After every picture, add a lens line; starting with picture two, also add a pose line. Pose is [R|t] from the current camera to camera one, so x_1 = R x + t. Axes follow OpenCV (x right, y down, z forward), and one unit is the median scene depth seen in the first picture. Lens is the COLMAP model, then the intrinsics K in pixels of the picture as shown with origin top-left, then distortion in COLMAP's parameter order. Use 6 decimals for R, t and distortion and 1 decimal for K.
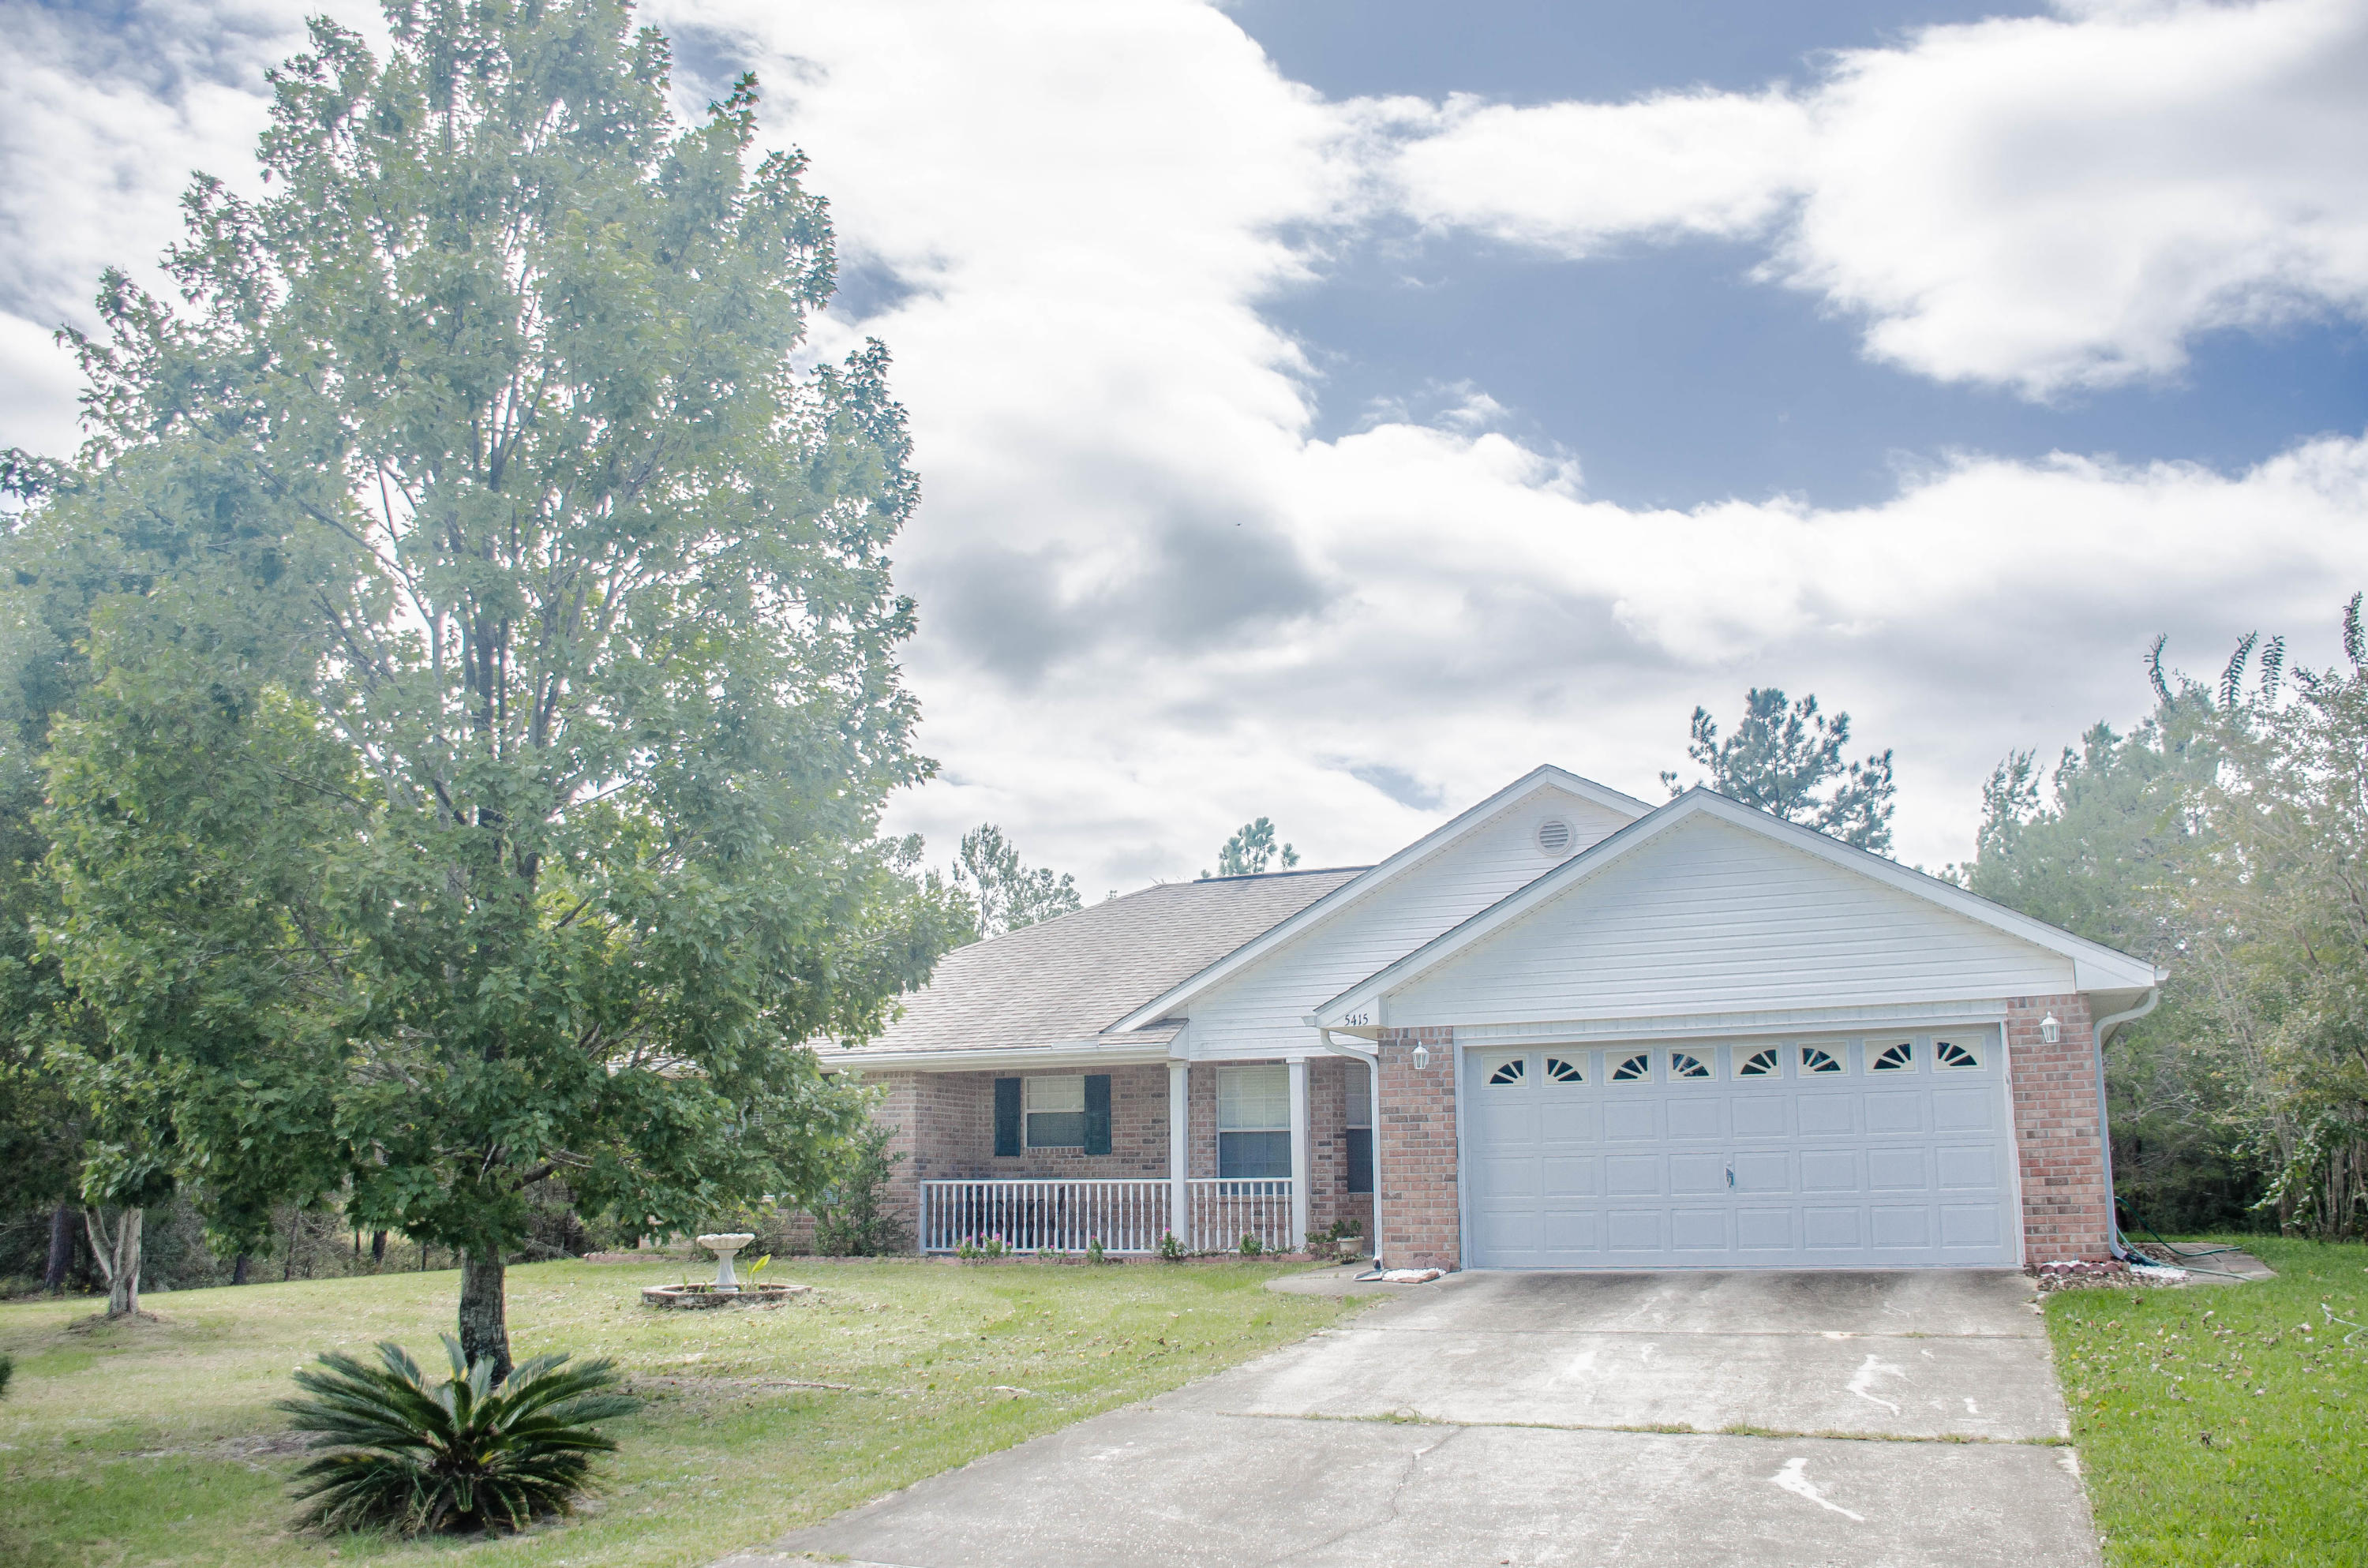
lens RADIAL K [[1855.9, 0, 1174.6], [0, 1855.9, 813.1], [0, 0, 1]] dist [-0.152444, 0.111832]
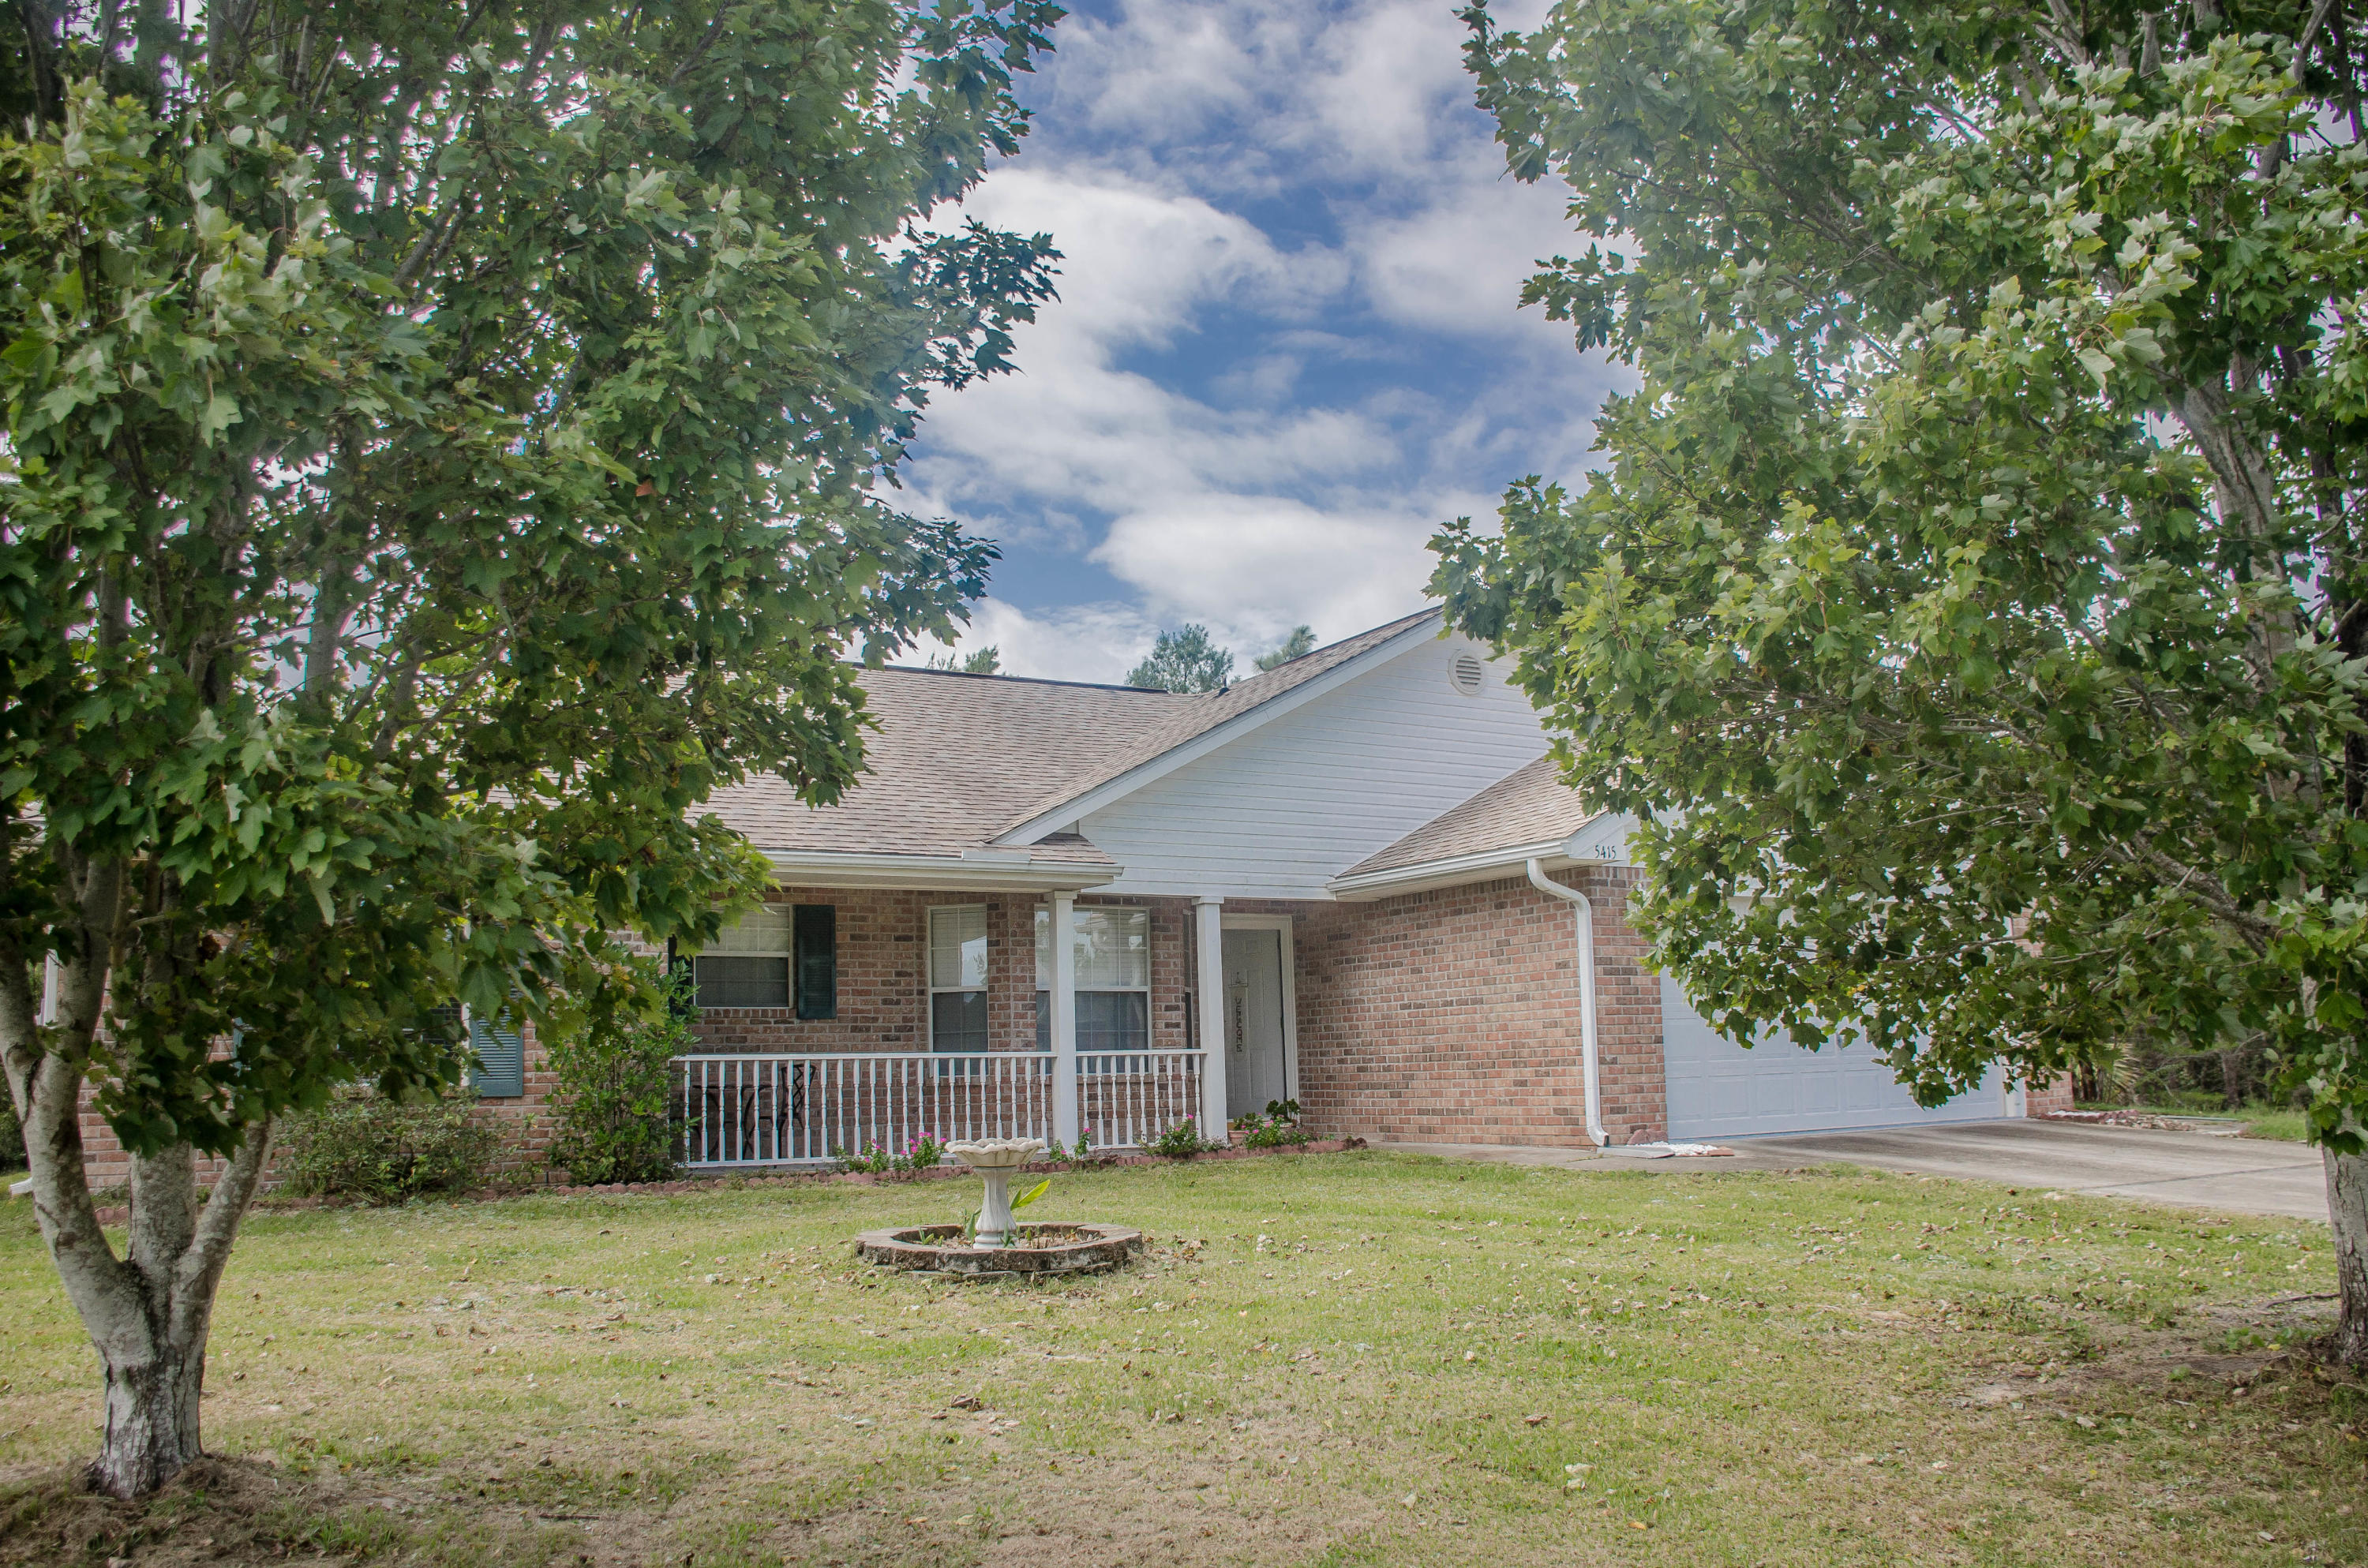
lens RADIAL K [[1855.9, 0, 1174.6], [0, 1855.9, 813.1], [0, 0, 1]] dist [-0.152444, 0.111832]
pose [[0.600064, 0.104608, 0.793083, -0.579393], [-0.141515, 0.989658, -0.023463, 0.119582], [-0.787335, -0.098154, 0.608662, 0.544843]]
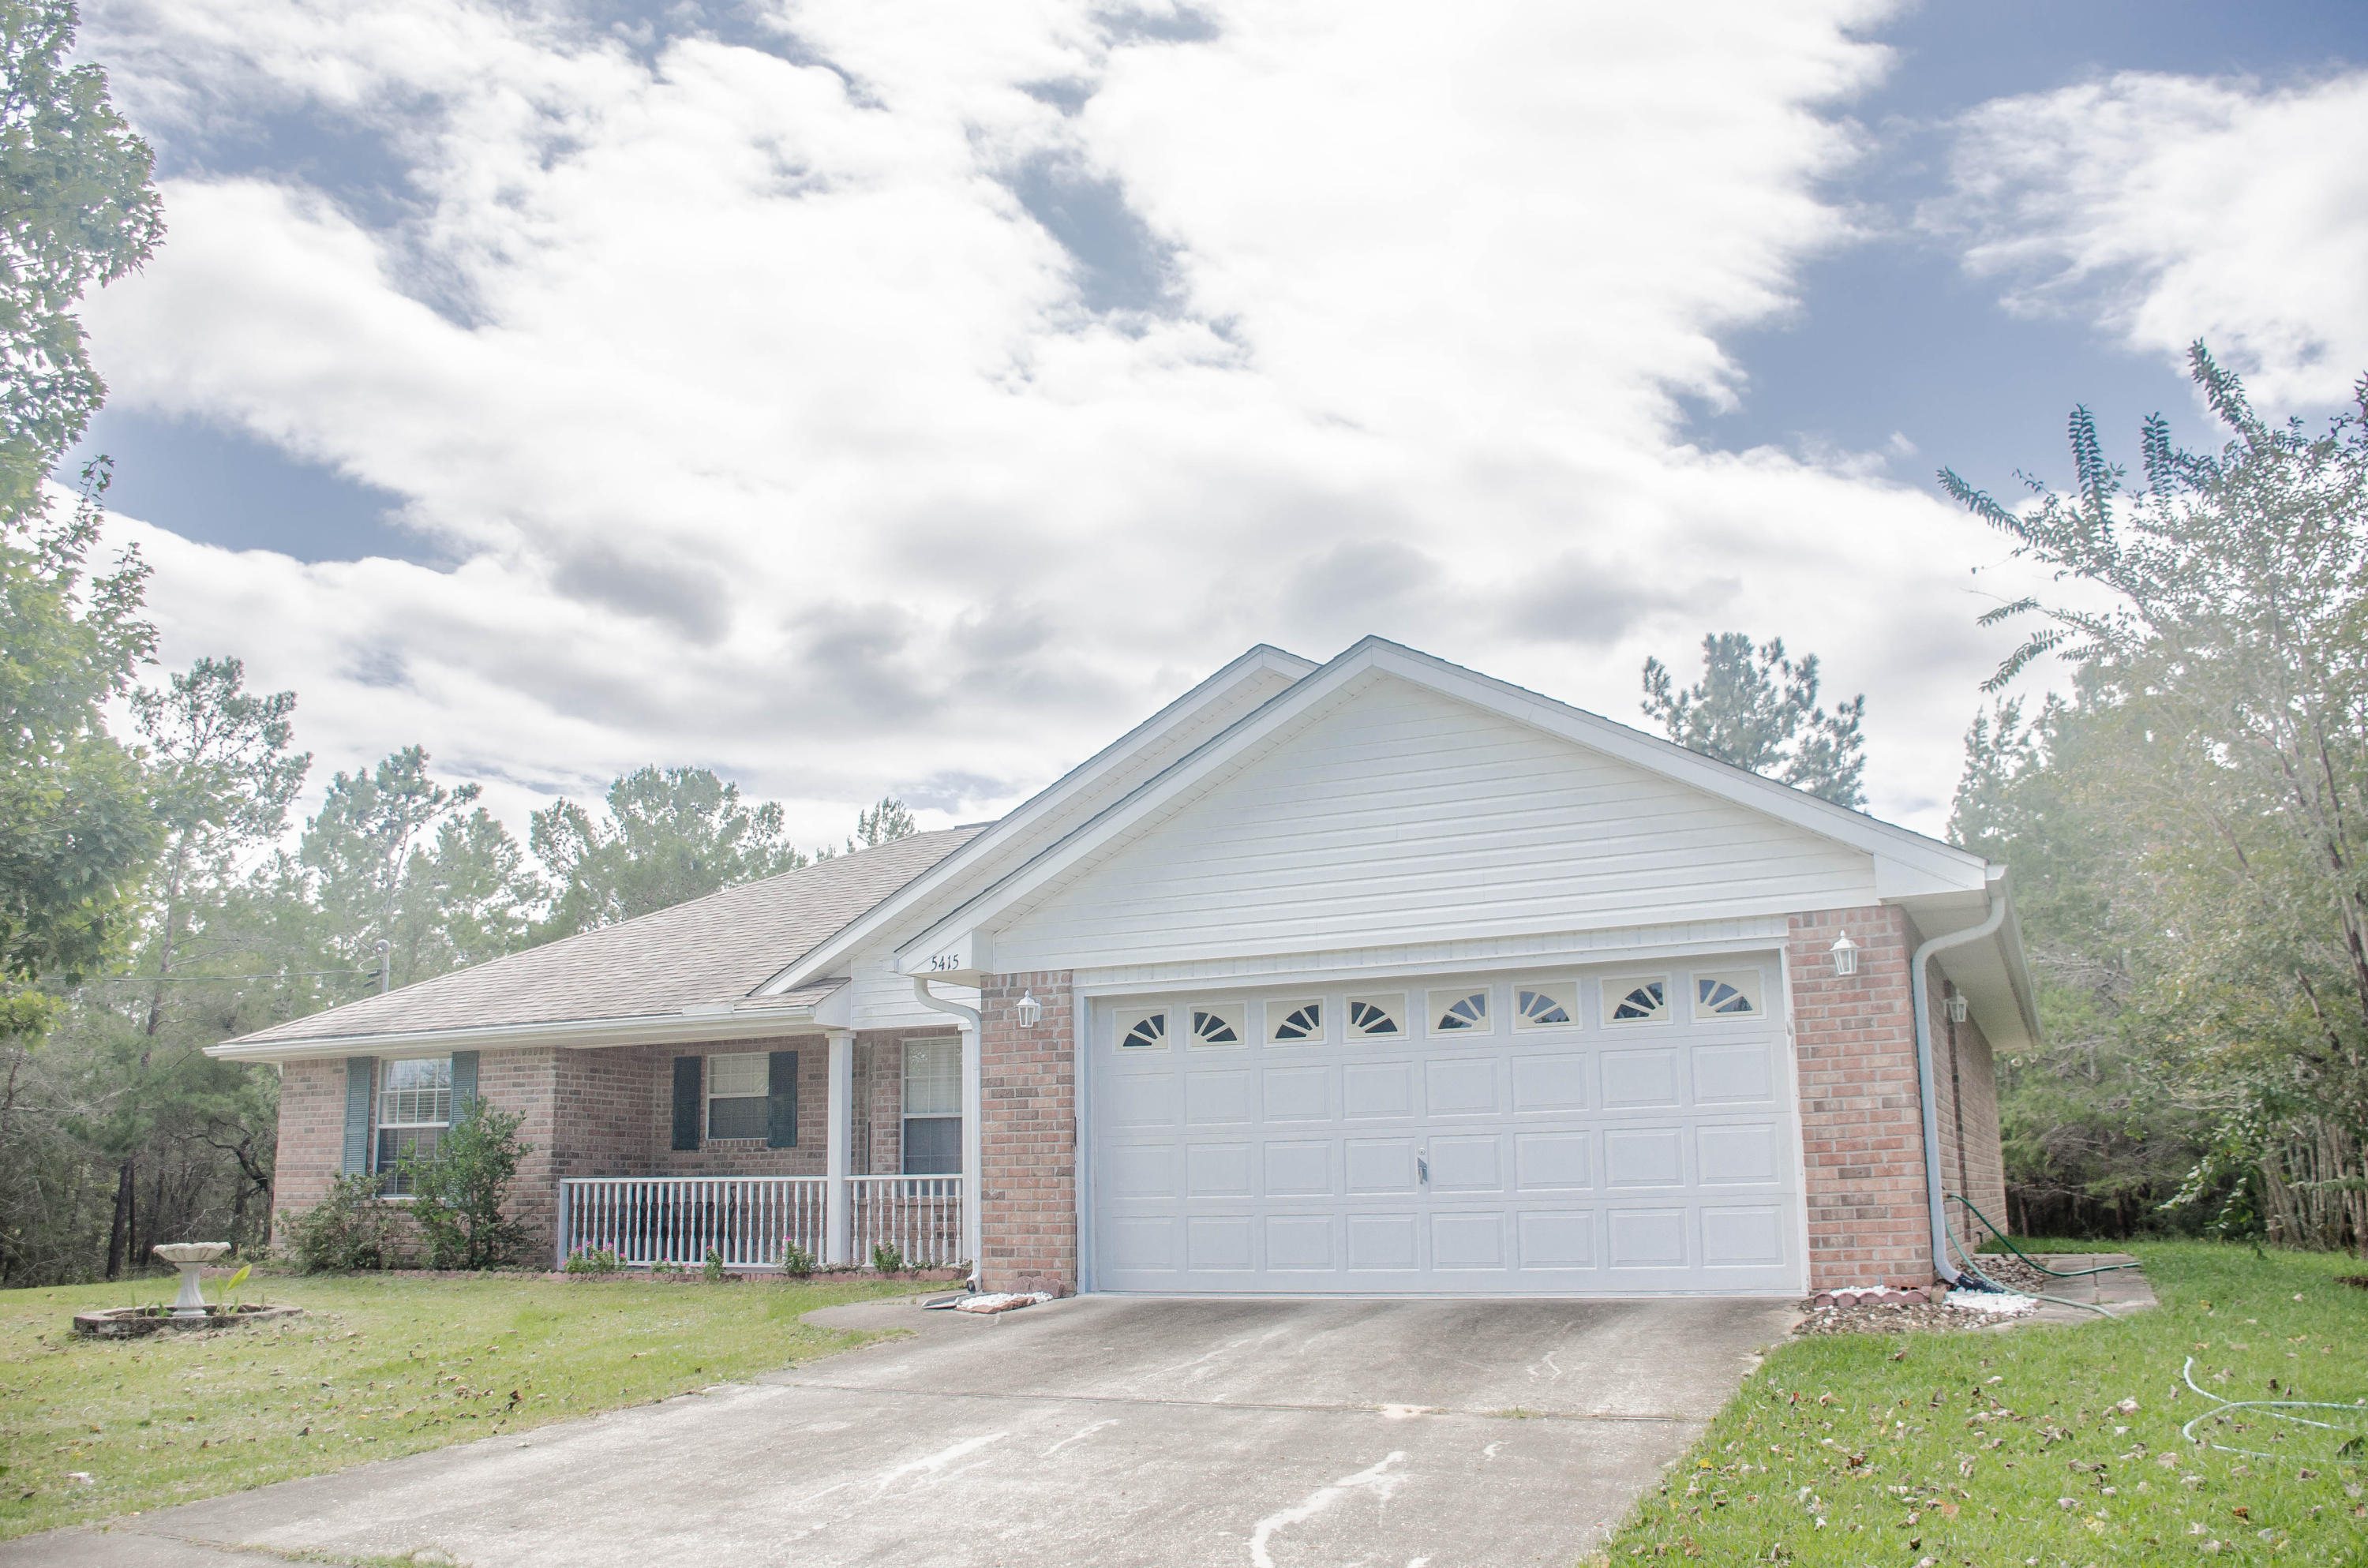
lens RADIAL K [[1855.9, 0, 1174.6], [0, 1855.9, 813.1], [0, 0, 1]] dist [-0.152444, 0.111832]
pose [[0.999388, -0.015986, -0.031112, 0.182582], [0.015895, 0.999869, -0.003175, 0.045972], [0.031158, 0.002679, 0.999511, 0.207093]]
